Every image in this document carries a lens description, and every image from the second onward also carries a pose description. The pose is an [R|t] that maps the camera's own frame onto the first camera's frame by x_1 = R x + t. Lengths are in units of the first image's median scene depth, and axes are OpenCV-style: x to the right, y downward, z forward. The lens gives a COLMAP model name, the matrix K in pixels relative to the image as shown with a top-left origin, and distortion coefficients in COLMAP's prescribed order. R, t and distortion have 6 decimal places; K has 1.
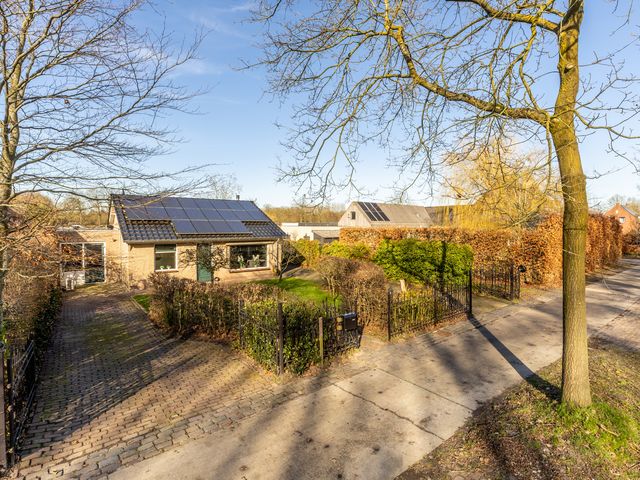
lens RADIAL K [[321.8, 0, 317.0], [0, 321.8, 241.2], [0, 0, 1]] dist [0.000289, -0.000111]
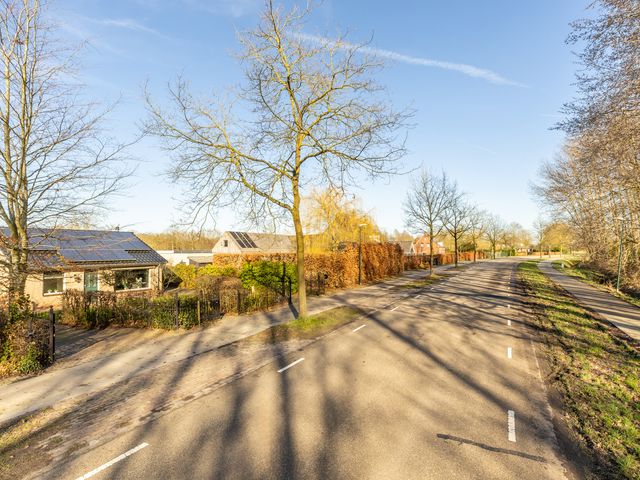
lens RADIAL K [[321.8, 0, 321.2], [0, 321.8, 244.8], [0, 0, 1]] dist [0.000289, -0.000111]
pose [[0.926043, -0.007349, 0.377348, -0.012581], [0.033250, 0.997511, -0.062171, 0.017351], [-0.375952, 0.070120, 0.923982, -0.372516]]
